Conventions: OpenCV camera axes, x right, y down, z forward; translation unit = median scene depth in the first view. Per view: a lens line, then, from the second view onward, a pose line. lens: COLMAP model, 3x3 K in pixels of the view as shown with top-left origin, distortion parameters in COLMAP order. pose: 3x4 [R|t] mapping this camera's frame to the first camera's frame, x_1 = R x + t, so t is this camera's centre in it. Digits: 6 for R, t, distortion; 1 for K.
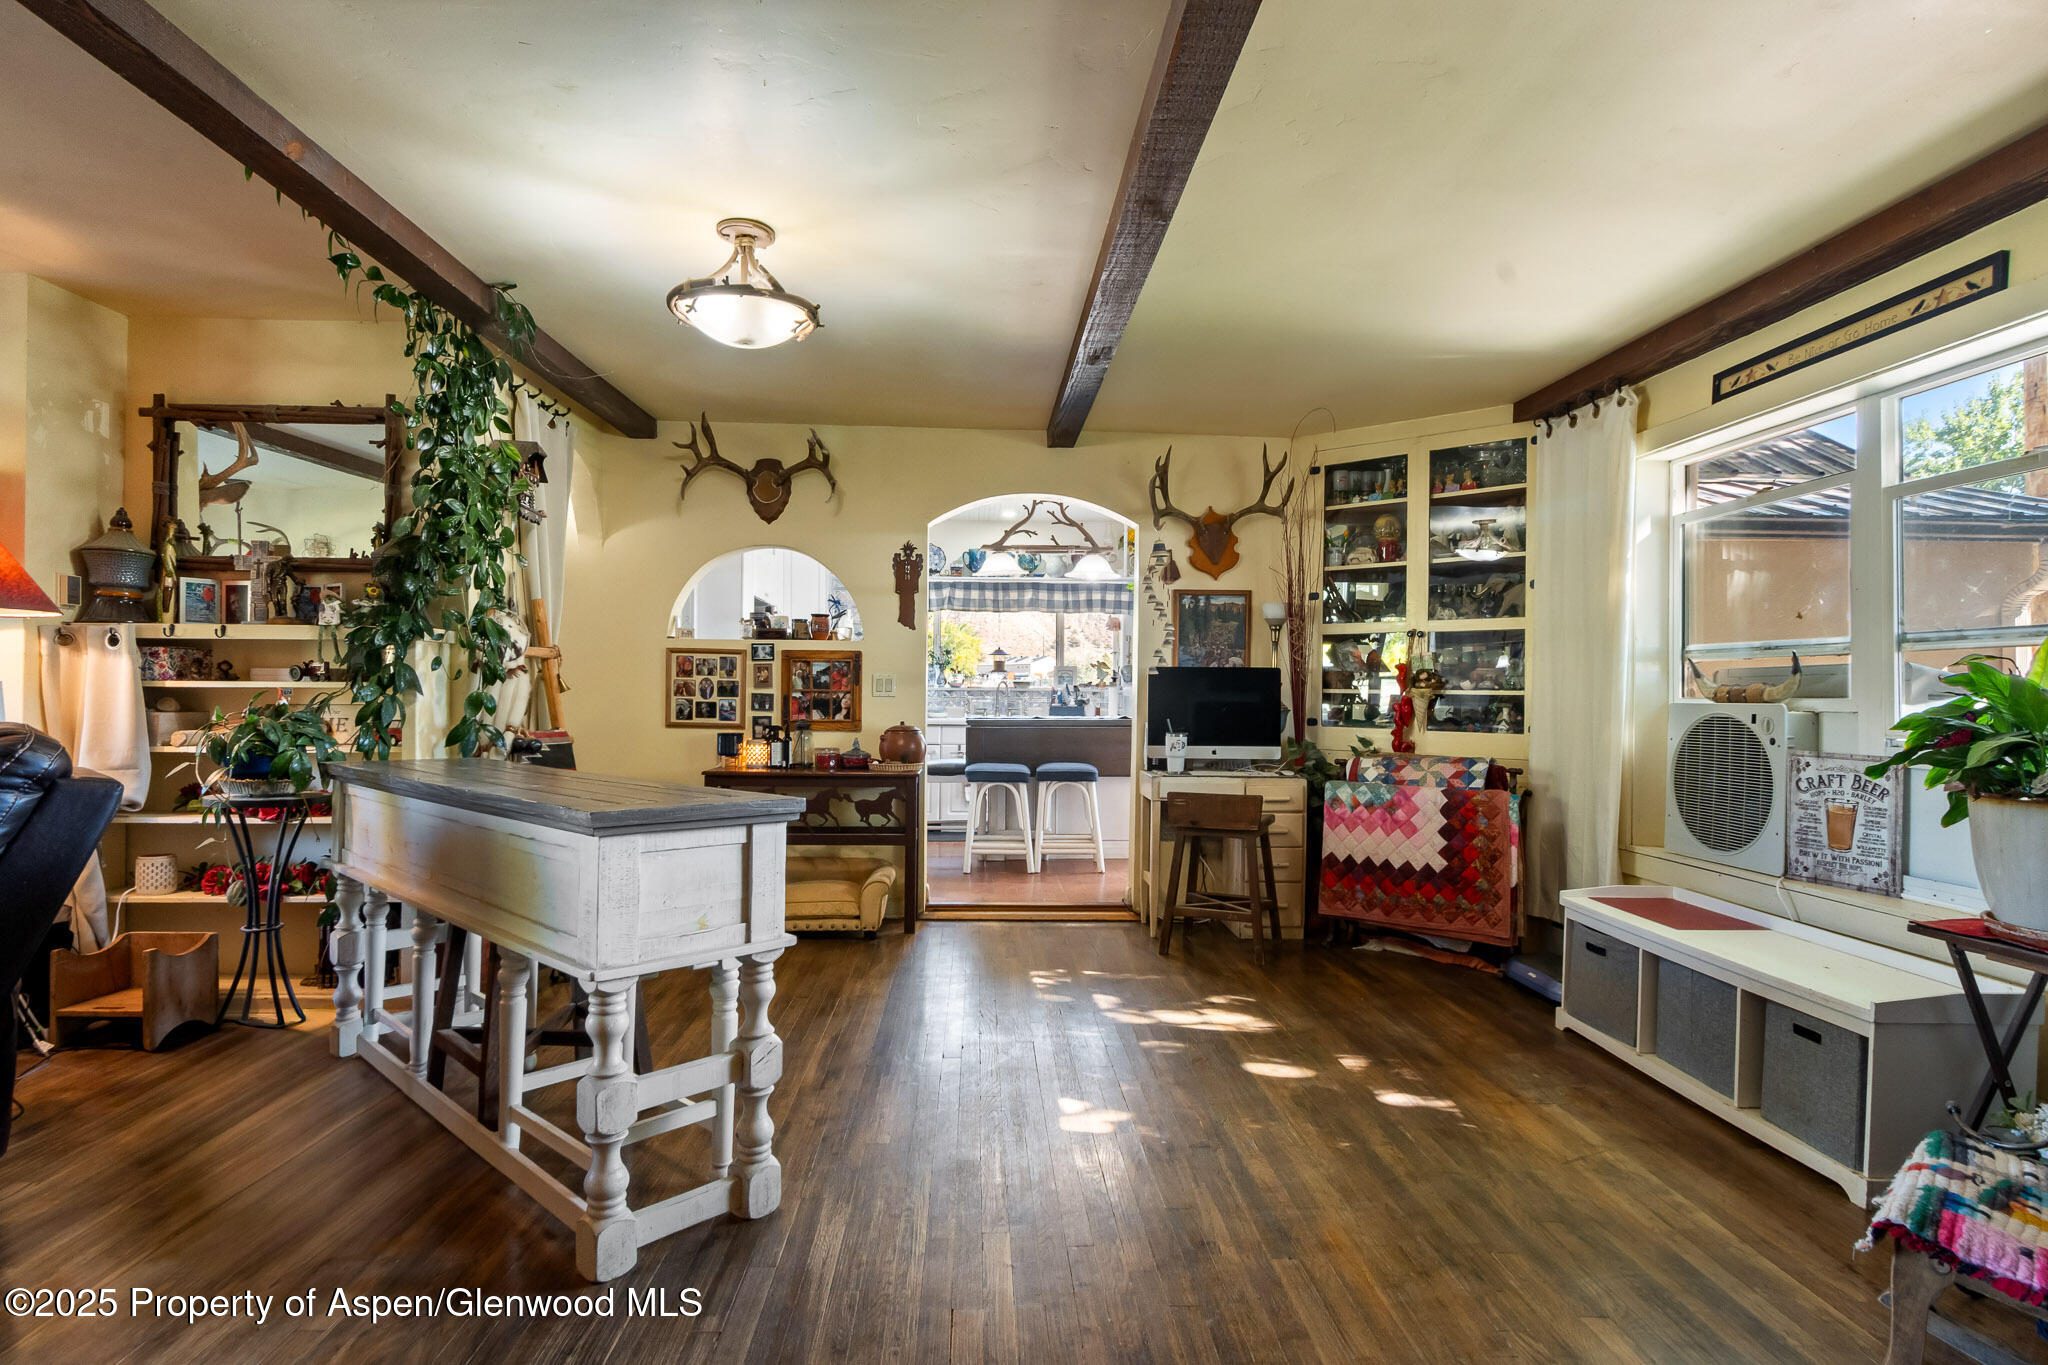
lens RADIAL K [[1068.0, 0, 1024.0], [0, 1068.0, 682.5], [0, 0, 1]] dist [0.000011, -0.000007]
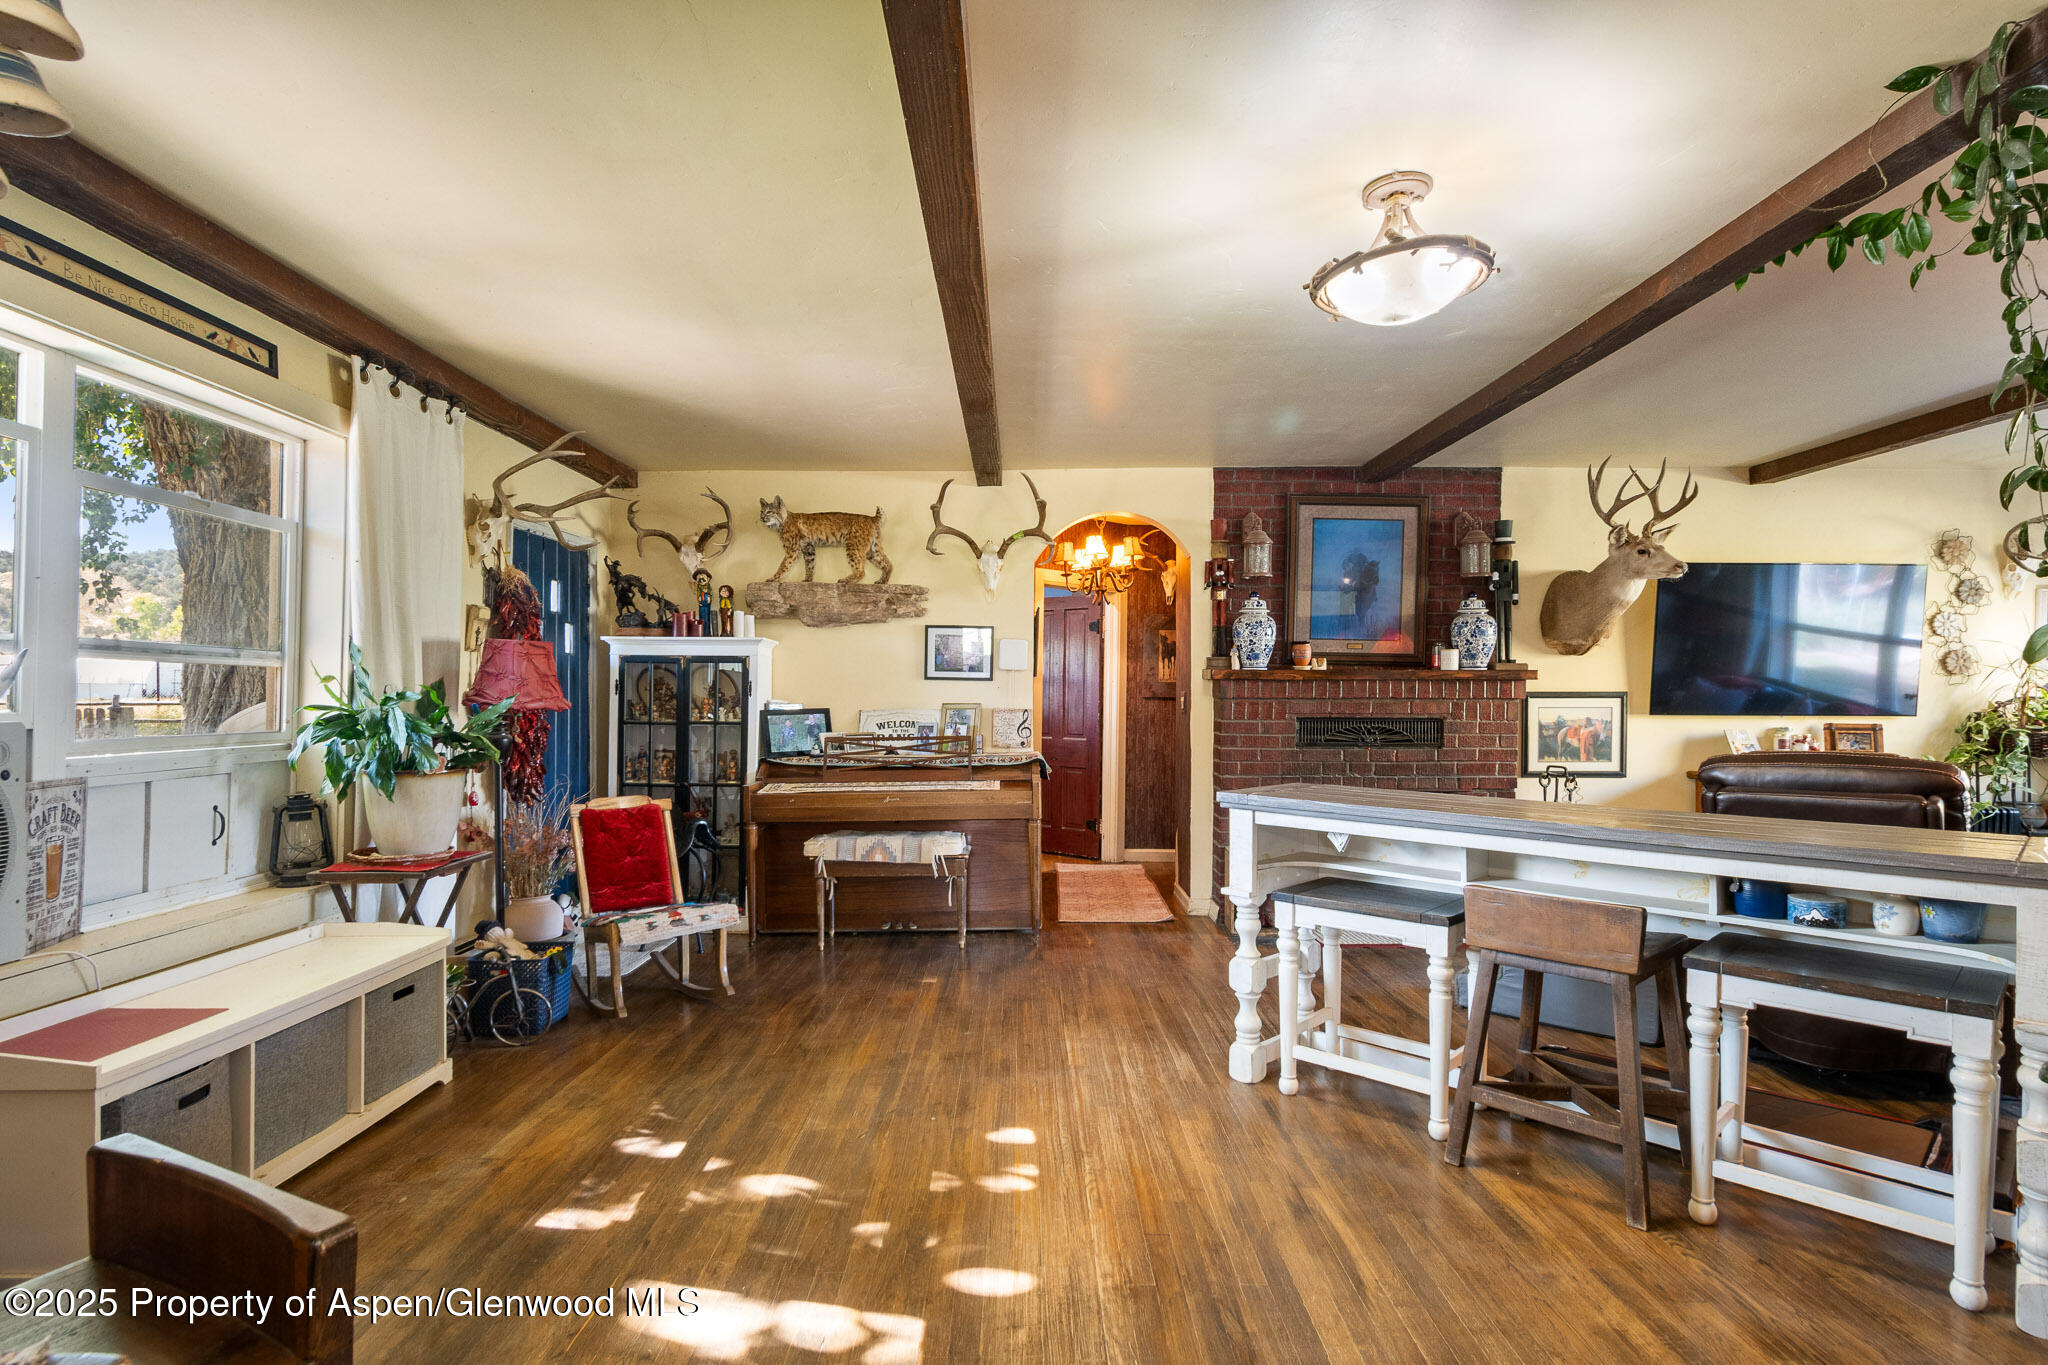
lens RADIAL K [[1055.3, 0, 1024.0], [0, 1055.3, 682.5], [0, 0, 1]] dist [0.000174, 0.000043]
pose [[-0.999418, -0.013383, 0.031385, 0.008250], [-0.014001, 0.999711, -0.019540, -0.003569], [-0.031114, -0.019968, -0.999316, 1.939411]]
